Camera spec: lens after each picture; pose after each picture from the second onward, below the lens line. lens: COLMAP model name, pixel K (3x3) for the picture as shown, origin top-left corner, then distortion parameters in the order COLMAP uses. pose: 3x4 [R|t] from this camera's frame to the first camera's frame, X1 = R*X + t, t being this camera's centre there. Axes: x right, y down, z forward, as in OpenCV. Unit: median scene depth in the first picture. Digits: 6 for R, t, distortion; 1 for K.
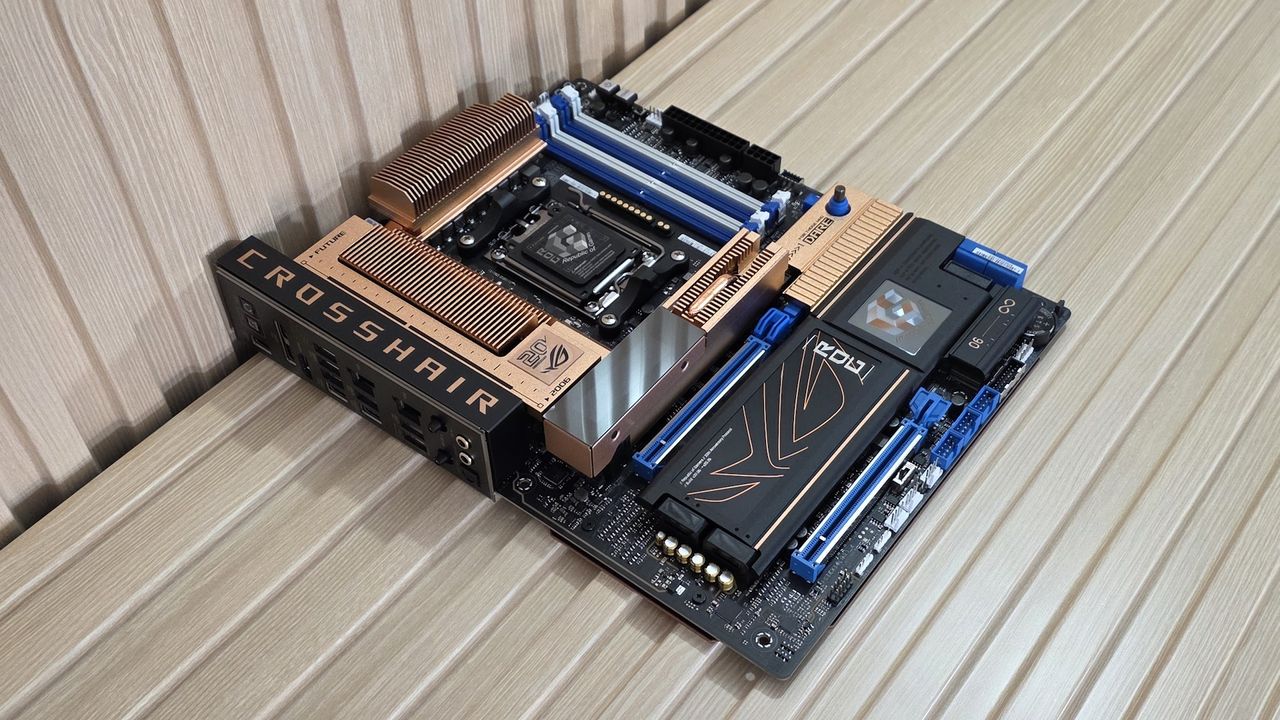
lens RADIAL K [[1308.0, 0, 649.7], [0, 1308.0, 367.7], [0, 0, 1]] dist [0.161942, 0.000000]
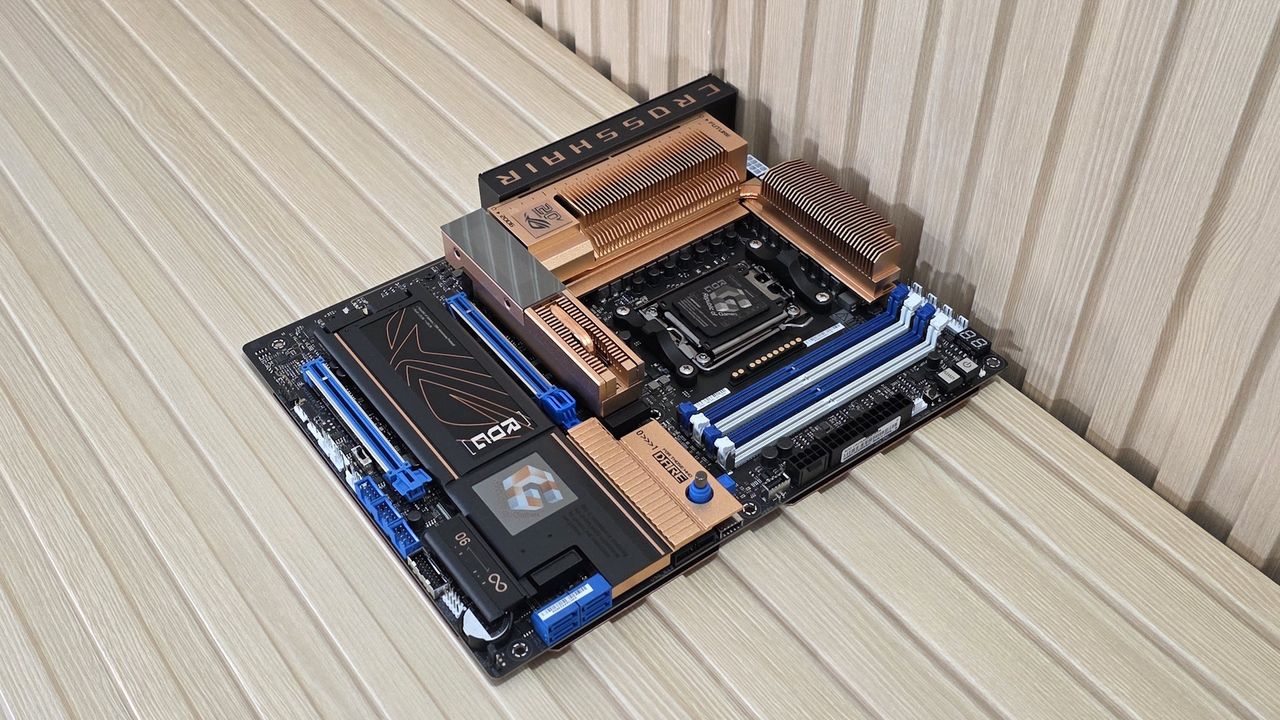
lens RADIAL K [[1308.0, 0, 631.9], [0, 1308.0, 353.9], [0, 0, 1]] dist [0.161942, 0.000000]
pose [[-0.273625, 0.684289, -0.675928, 0.774759], [-0.716159, 0.324167, 0.618088, -0.748161], [0.642064, 0.653196, 0.401359, 0.612987]]
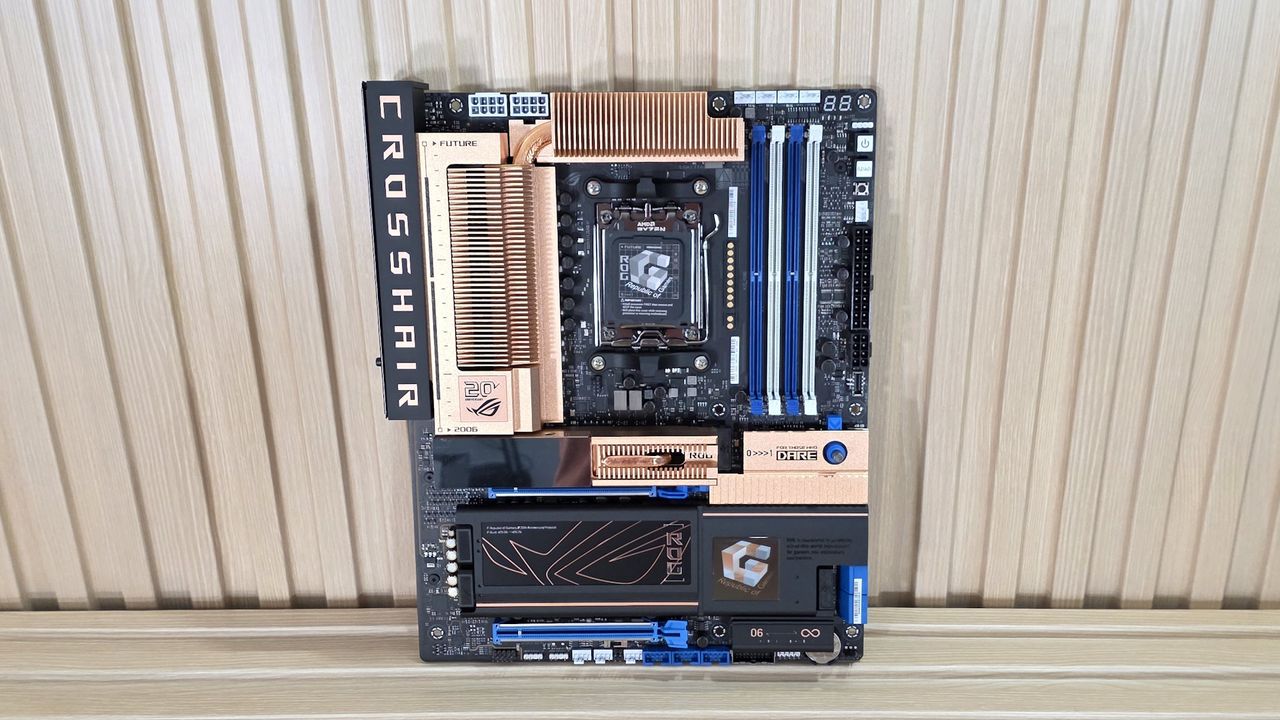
lens RADIAL K [[1308.0, 0, 654.7], [0, 1308.0, 388.8], [0, 0, 1]] dist [0.161942, 0.000000]
pose [[0.622278, 0.766270, 0.160004, -0.169290], [-0.579665, 0.313703, 0.752050, -0.933116], [0.526079, -0.560733, 0.639390, 0.320398]]
